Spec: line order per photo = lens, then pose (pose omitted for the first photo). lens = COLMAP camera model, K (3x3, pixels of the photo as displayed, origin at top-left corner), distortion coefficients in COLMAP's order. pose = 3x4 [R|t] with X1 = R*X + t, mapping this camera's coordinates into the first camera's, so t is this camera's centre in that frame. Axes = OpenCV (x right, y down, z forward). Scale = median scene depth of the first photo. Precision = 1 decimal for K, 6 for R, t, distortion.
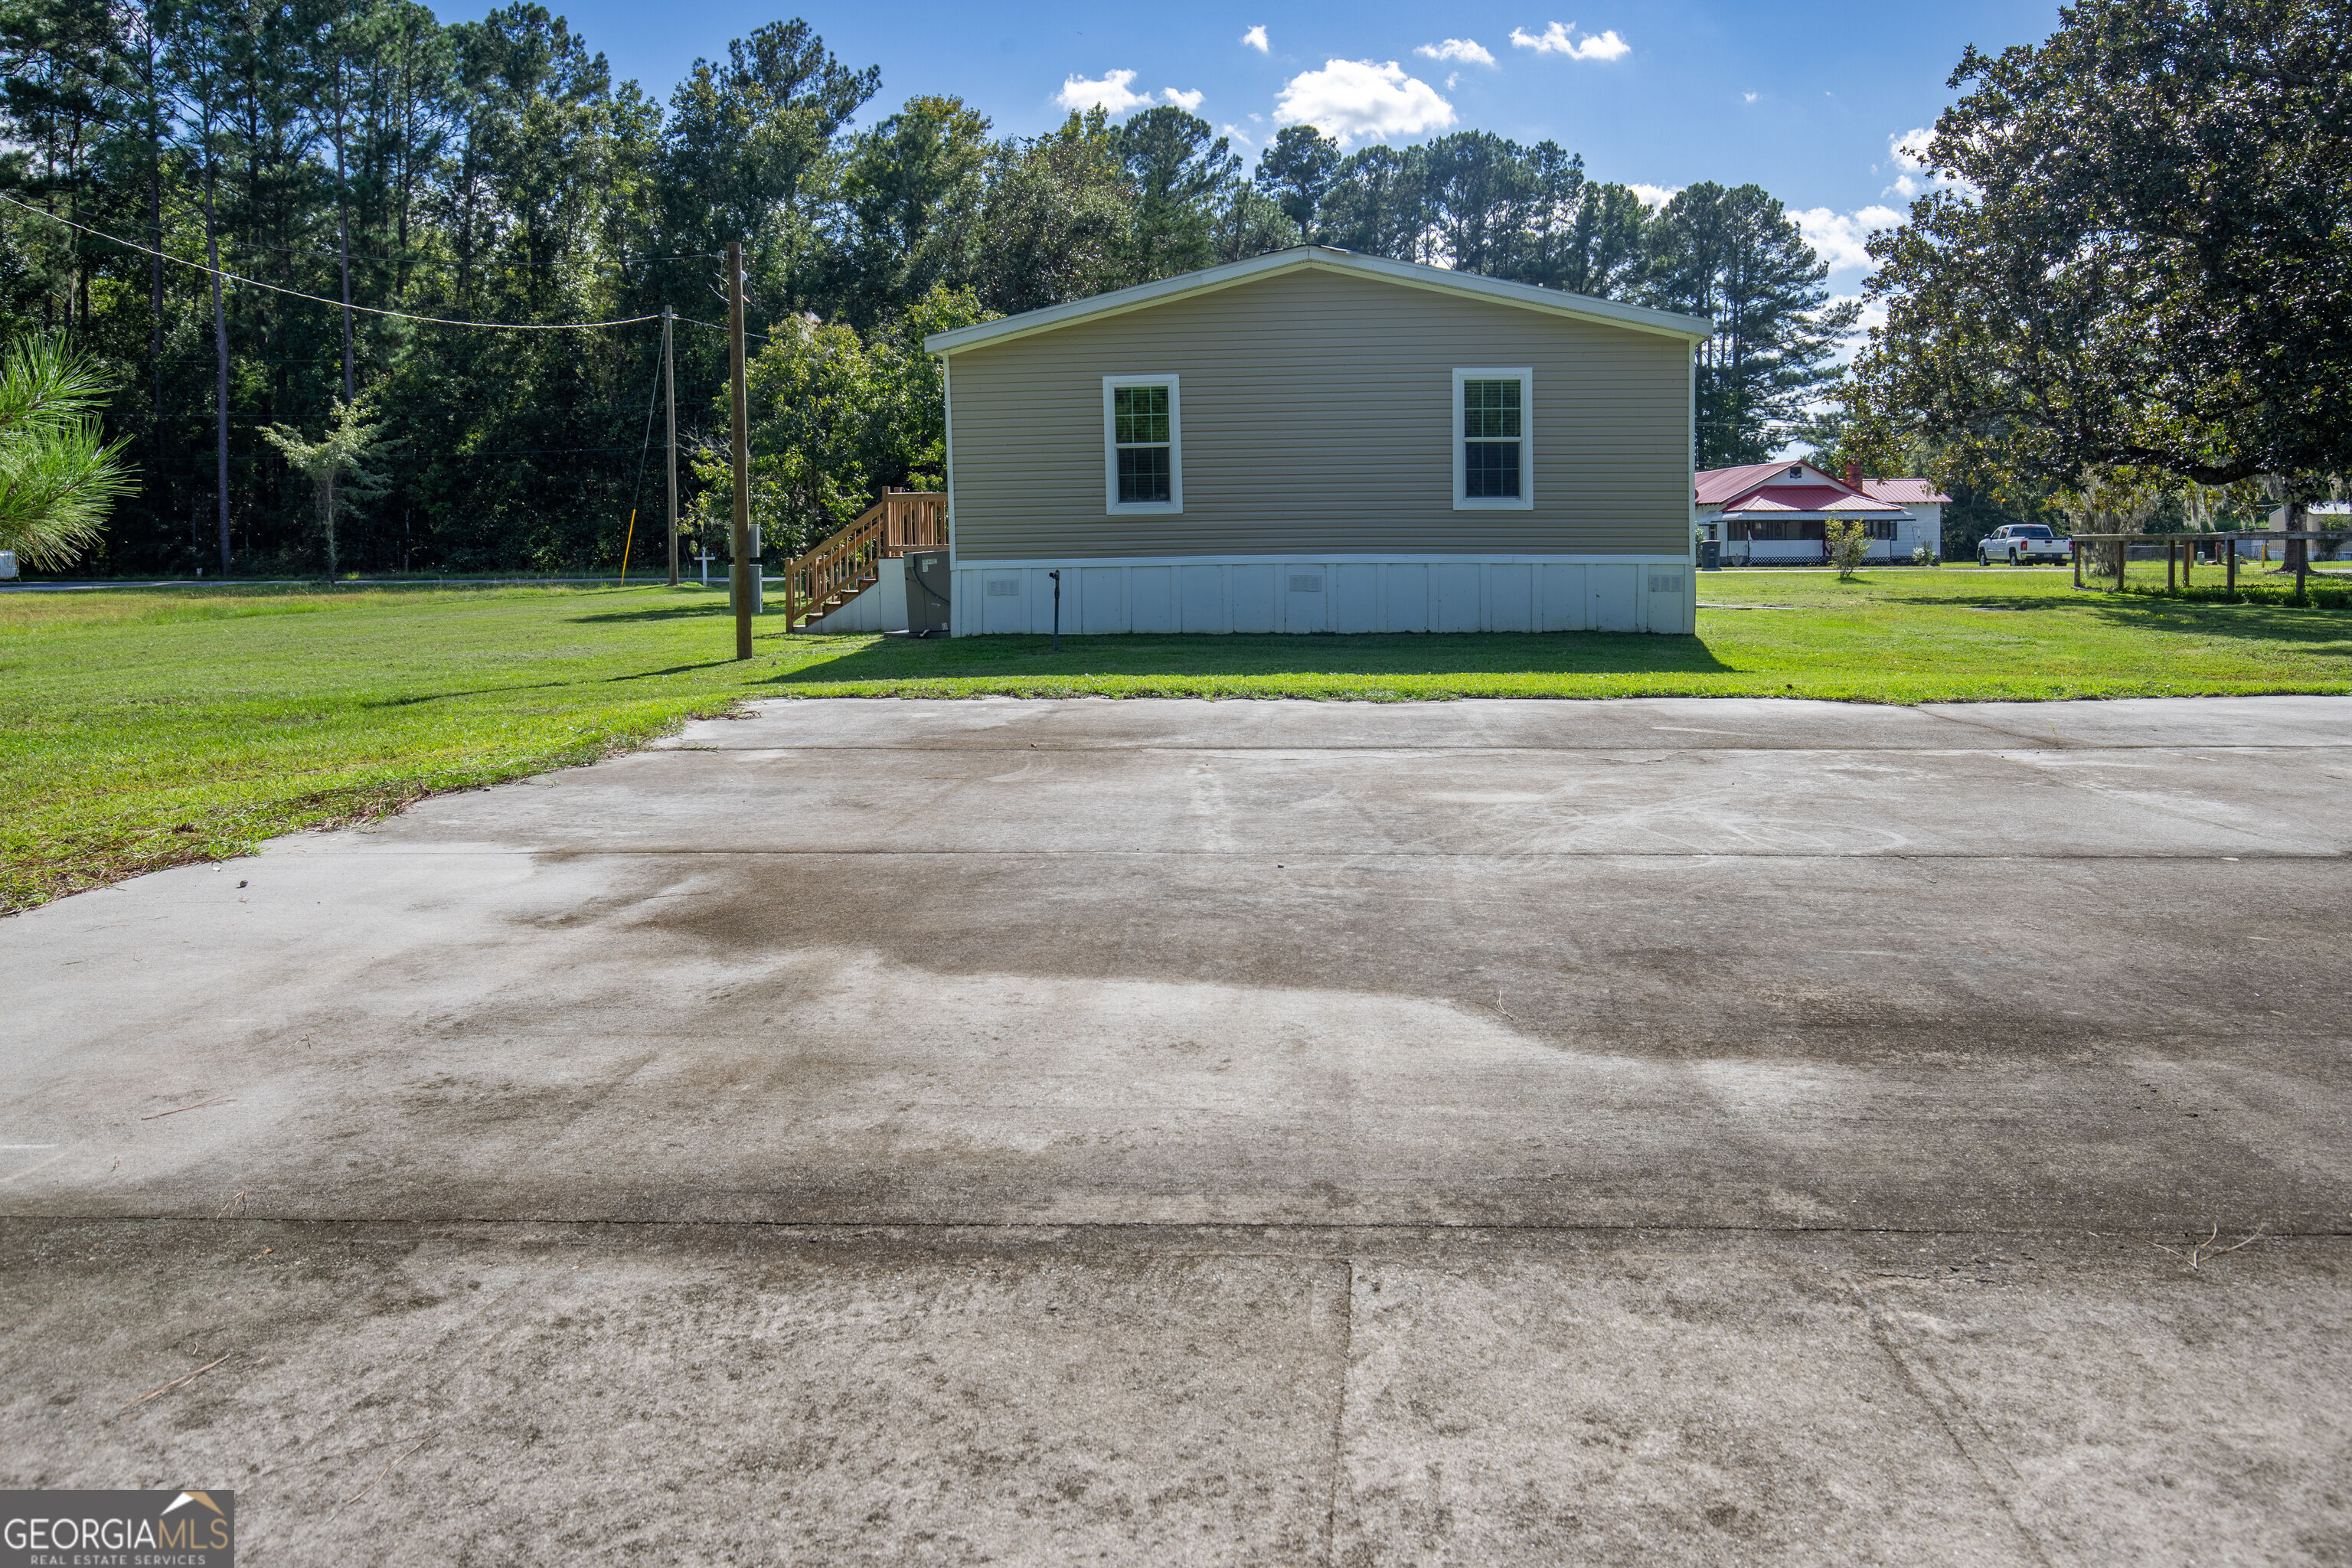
lens RADIAL K [[1668.4, 0, 1218.0], [0, 1668.4, 581.3], [0, 0, 1]] dist [-0.002467, 0.000182]
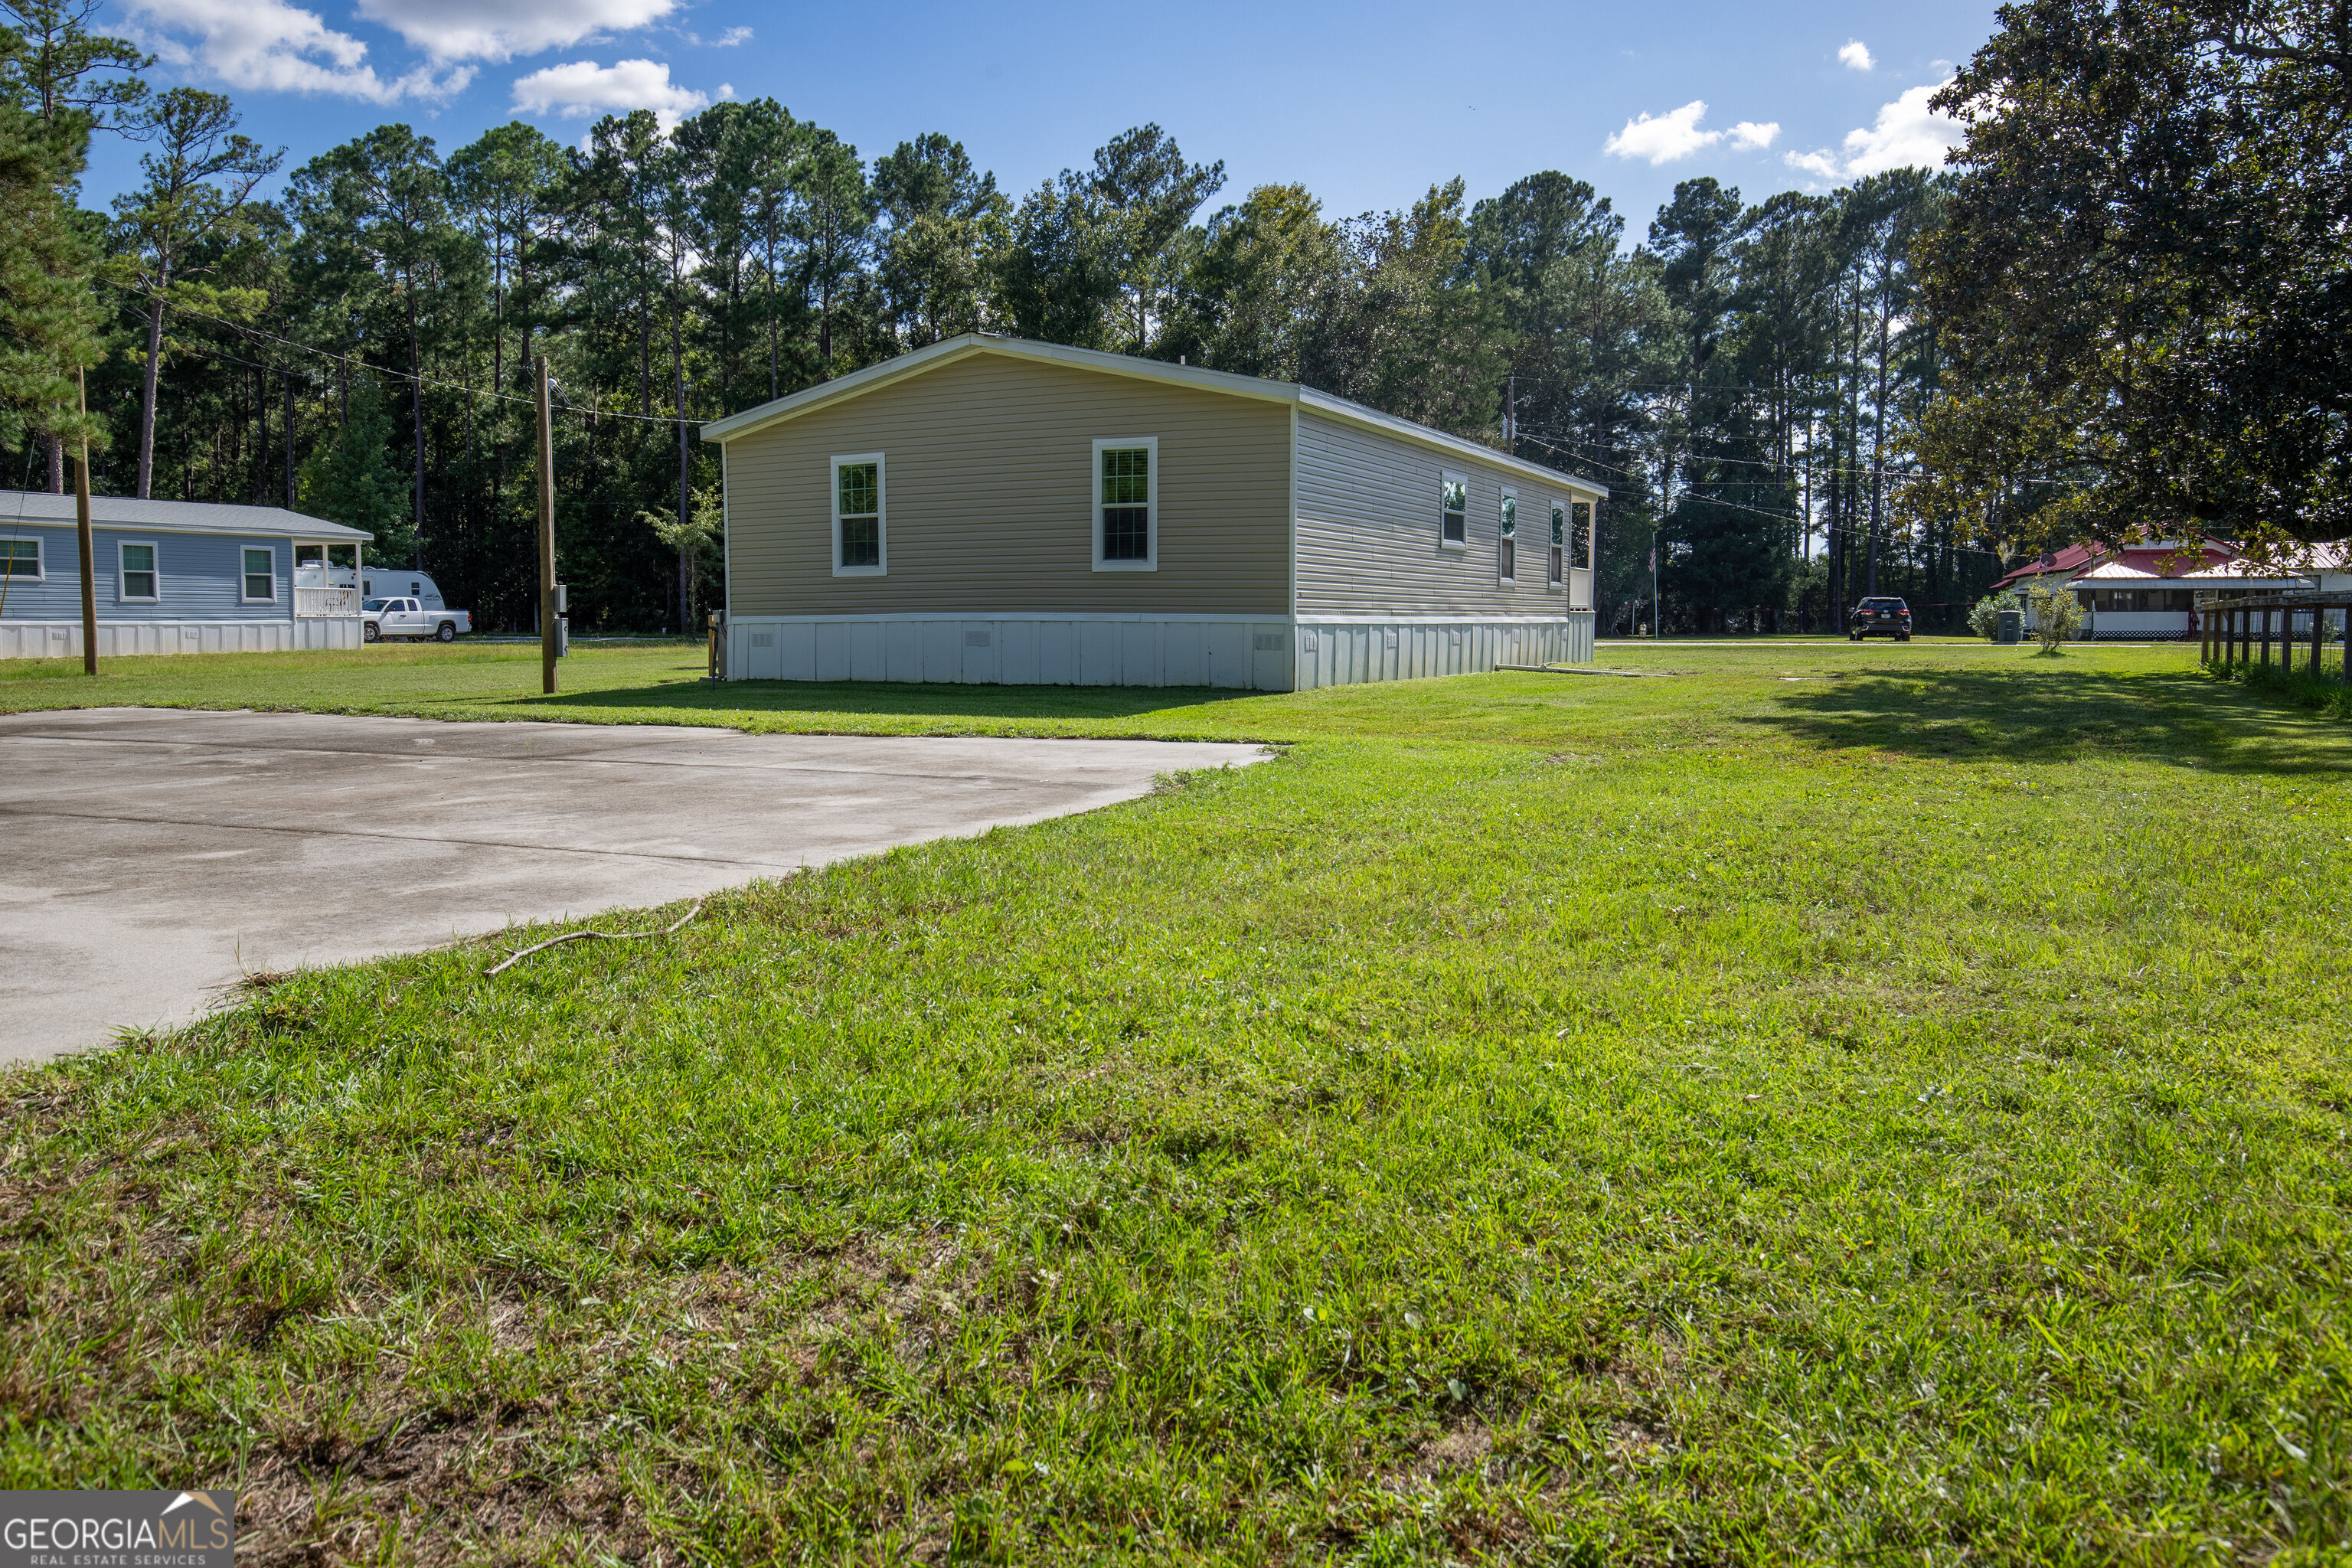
lens RADIAL K [[1631.7, 0, 1188.1], [0, 1631.7, 705.9], [0, 0, 1]] dist [0.002044, 0.003737]
pose [[0.933534, 0.026928, -0.357477, 0.178936], [-0.014939, 0.999231, 0.036257, 0.001338], [0.358178, -0.028507, 0.933218, 0.012433]]
